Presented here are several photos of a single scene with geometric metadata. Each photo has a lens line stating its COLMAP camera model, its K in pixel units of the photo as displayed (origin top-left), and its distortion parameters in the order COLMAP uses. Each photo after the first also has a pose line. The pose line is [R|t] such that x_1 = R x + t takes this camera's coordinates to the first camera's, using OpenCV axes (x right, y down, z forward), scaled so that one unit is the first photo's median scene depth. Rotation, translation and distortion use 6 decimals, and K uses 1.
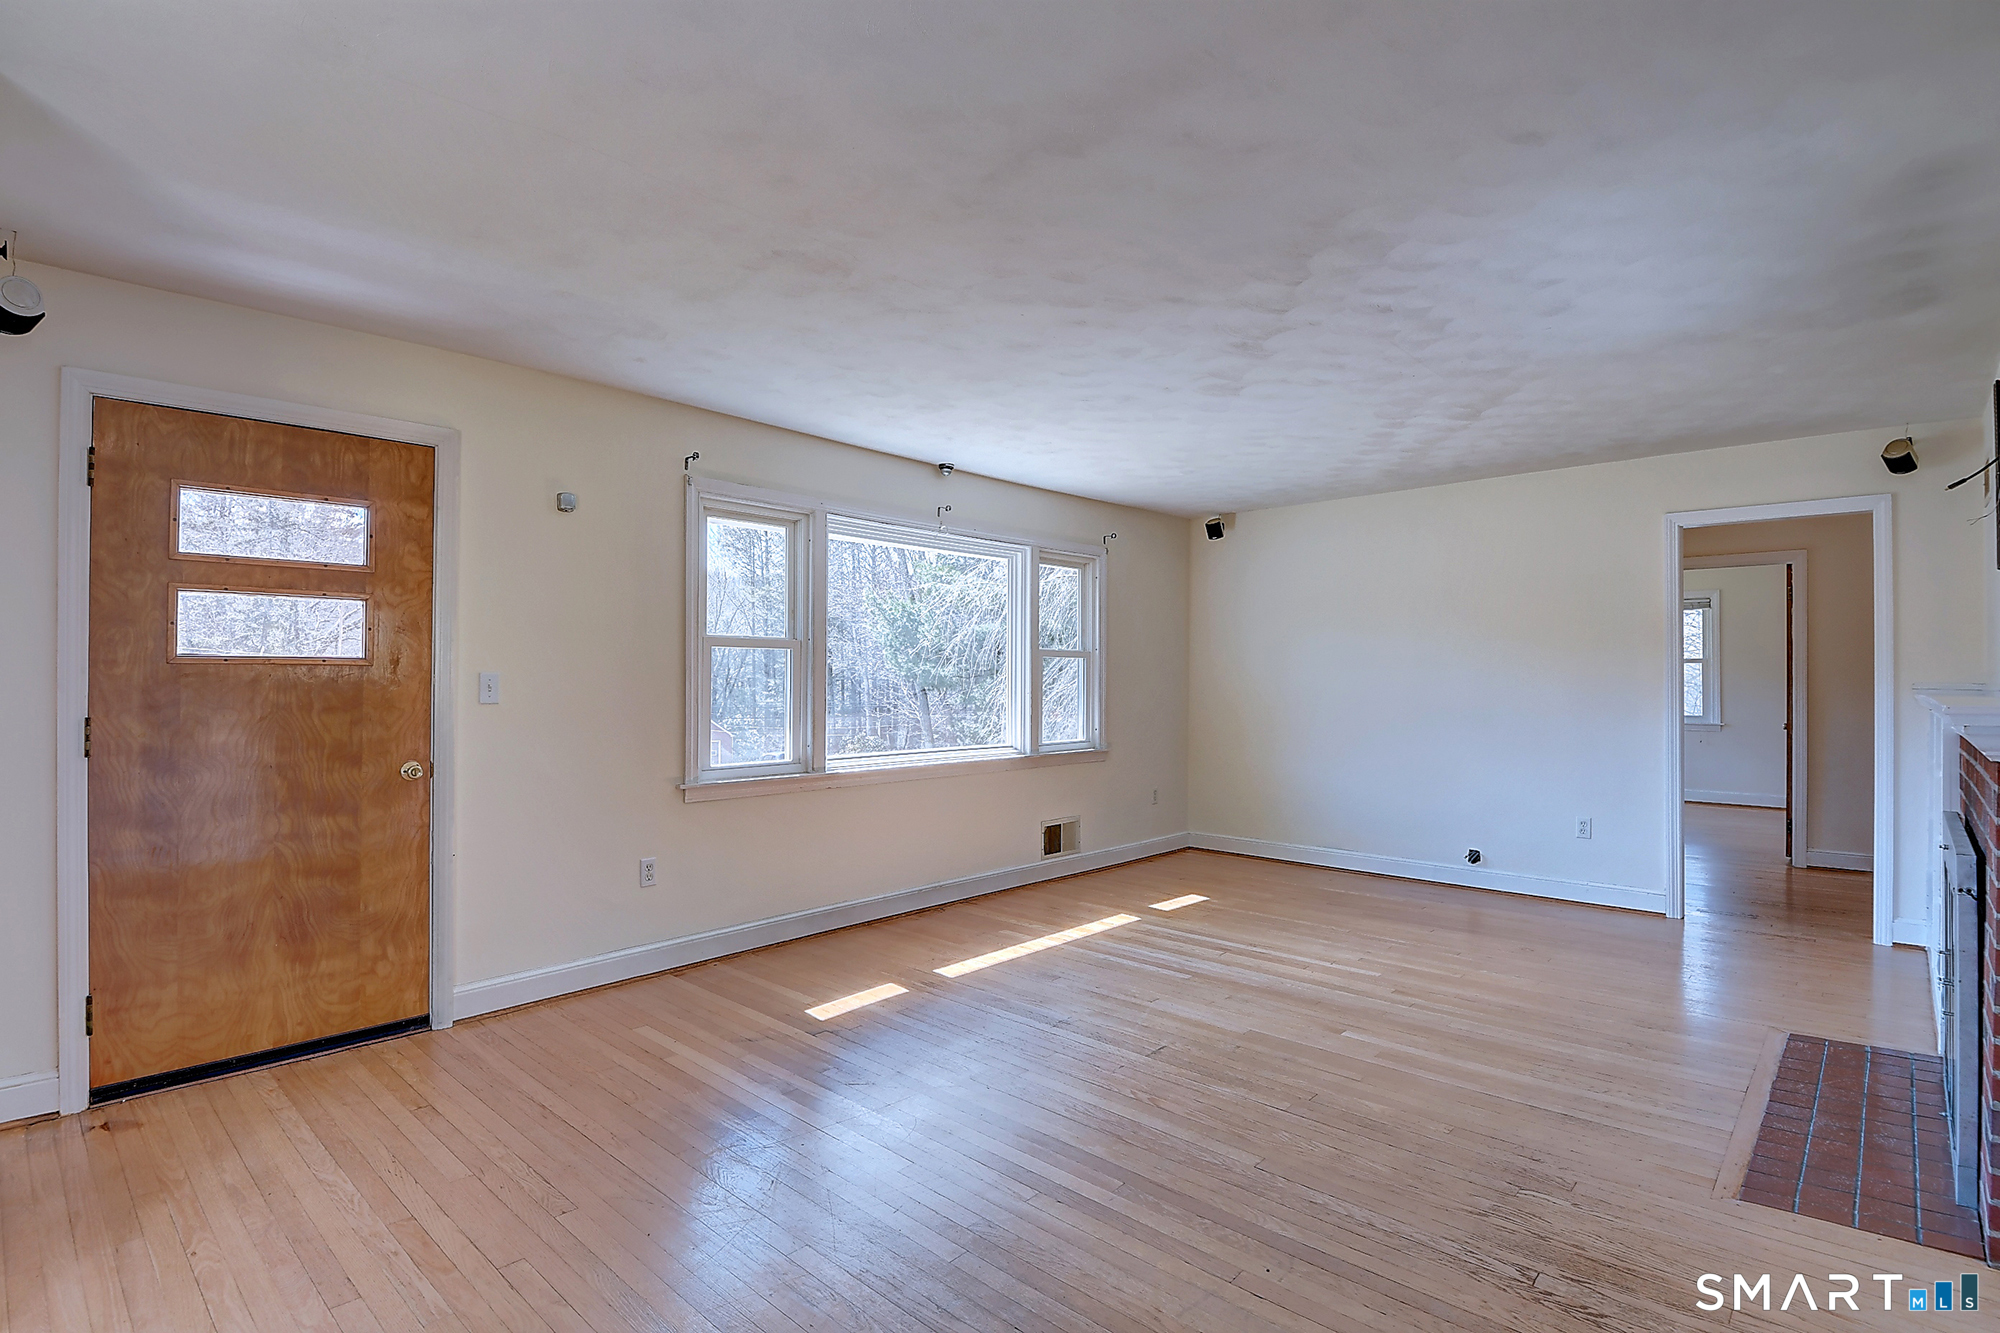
lens RADIAL K [[957.1, 0, 979.6], [0, 957.1, 671.7], [0, 0, 1]] dist [0.030067, -0.031924]
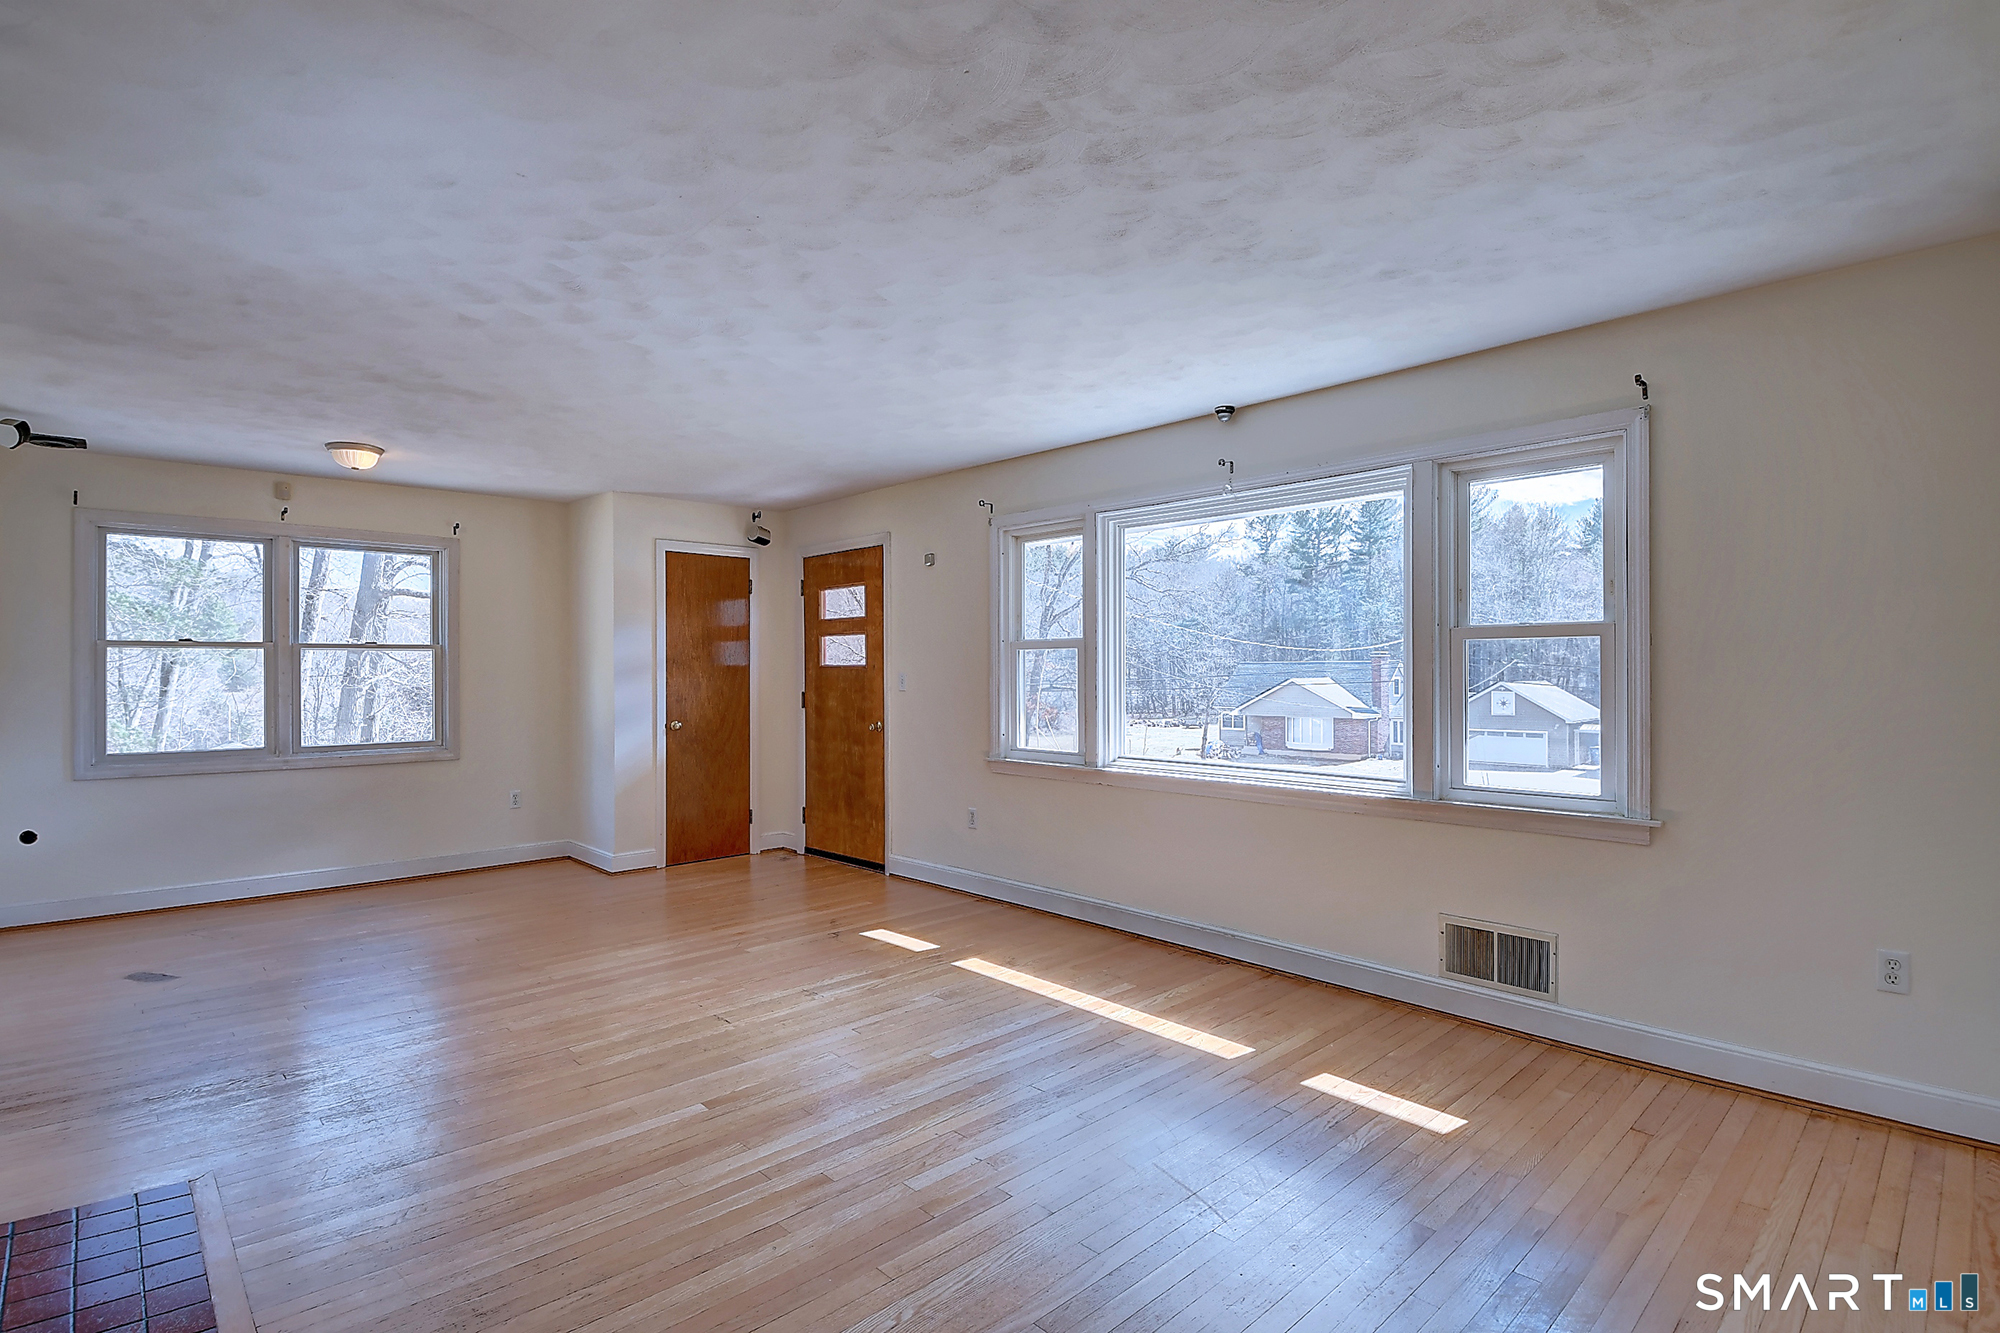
lens RADIAL K [[957.1, 0, 979.6], [0, 957.1, 671.7], [0, 0, 1]] dist [0.030067, -0.031924]
pose [[-0.059458, -0.007208, -0.998205, 1.046683], [0.004213, 0.999963, -0.007472, 0.012181], [0.998222, -0.004650, -0.059426, 1.136613]]
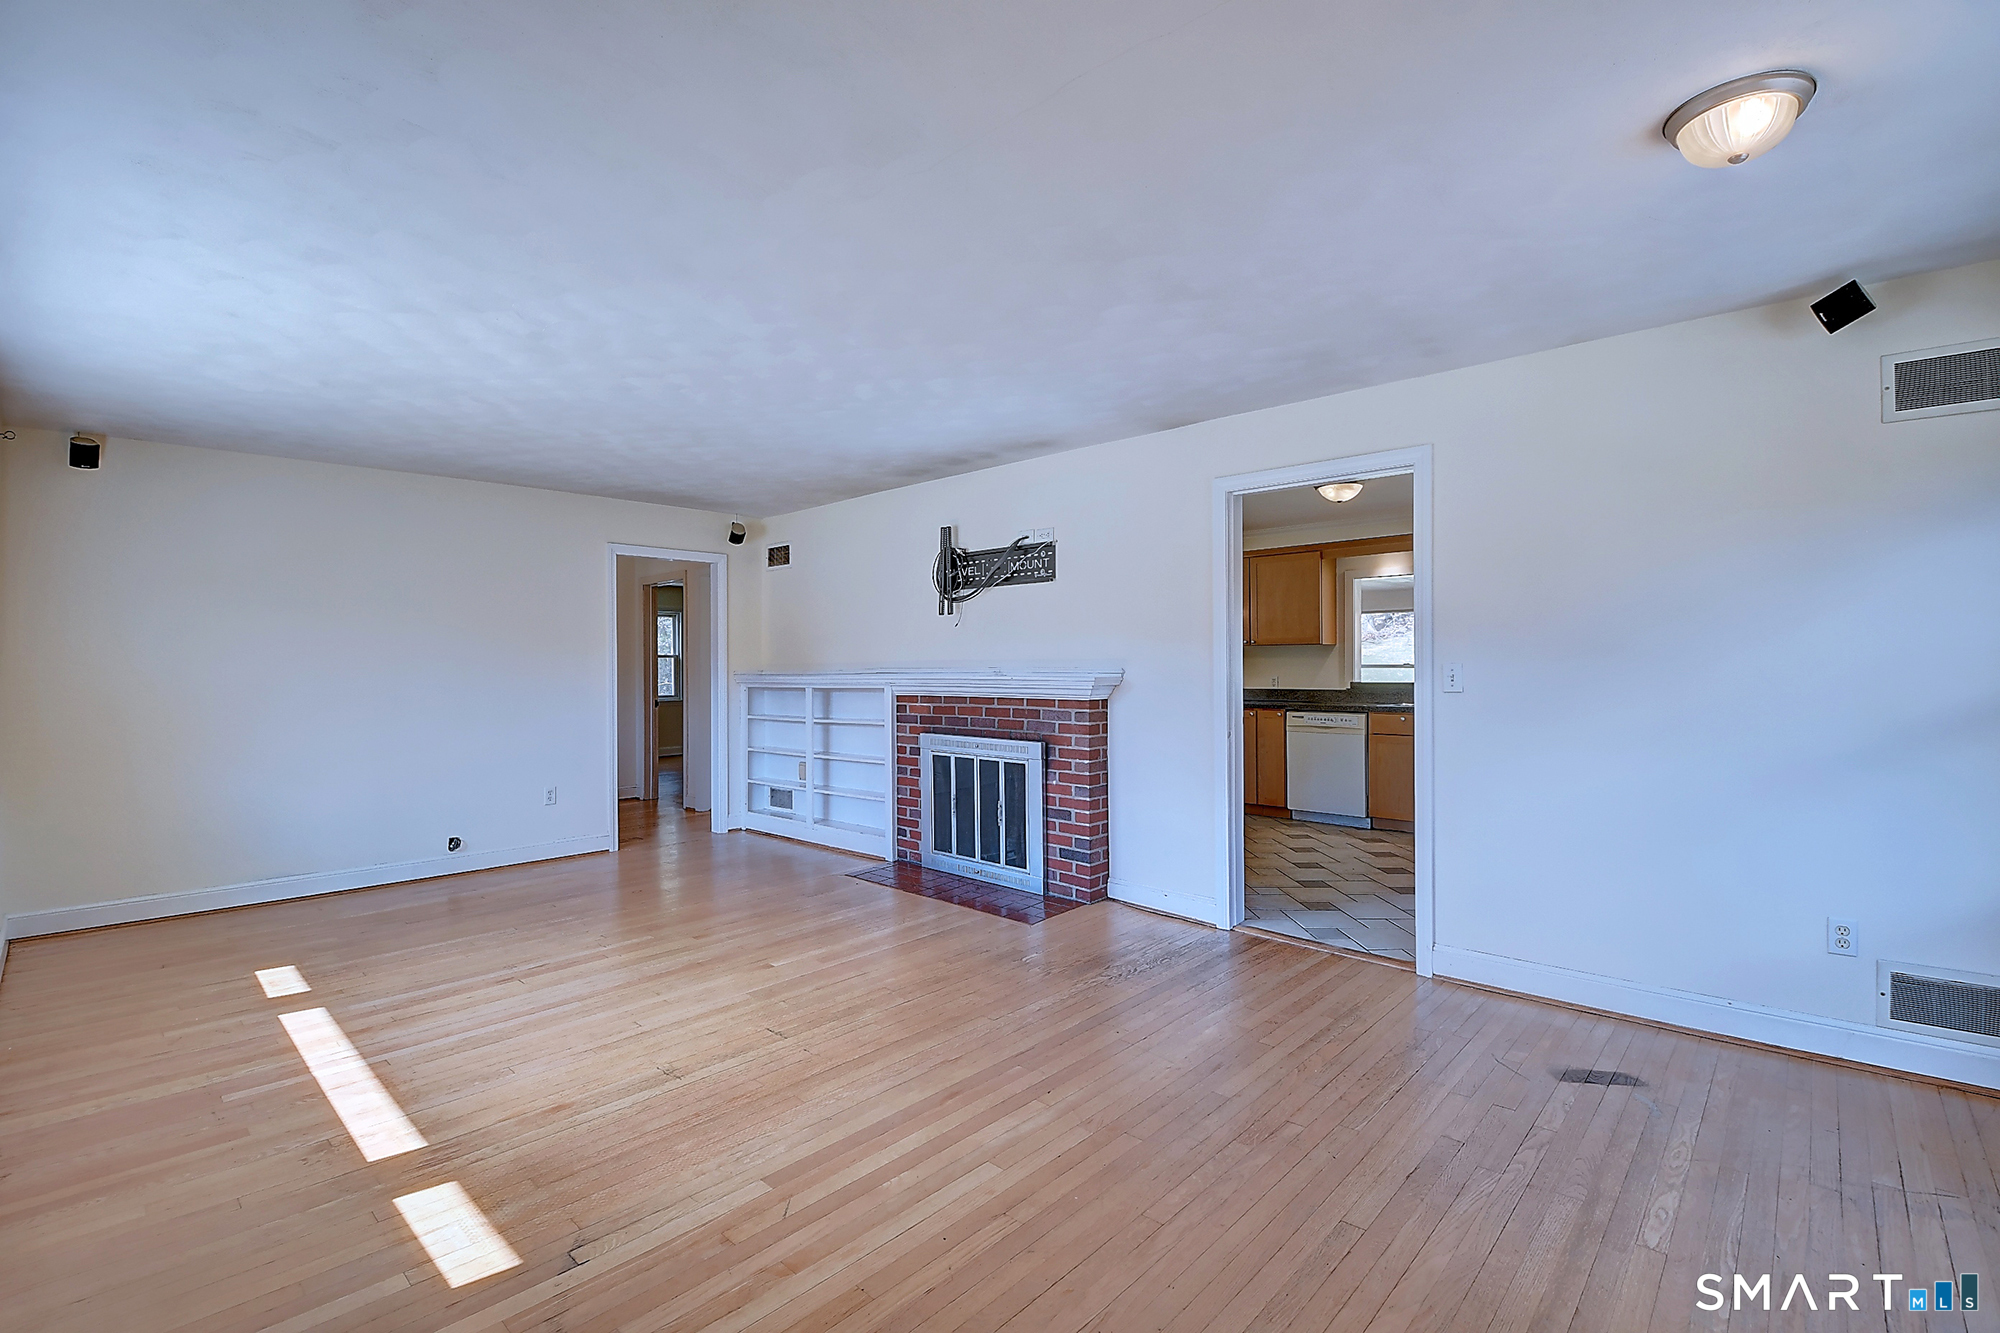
lens RADIAL K [[884.3, 0, 981.7], [0, 884.3, 667.4], [0, 0, 1]] dist [0.000645, -0.015221]
pose [[-0.004524, -0.001430, 0.999989, -0.633803], [-0.000750, 0.999999, 0.001427, 0.004116], [-0.999989, -0.000744, -0.004526, 0.659723]]
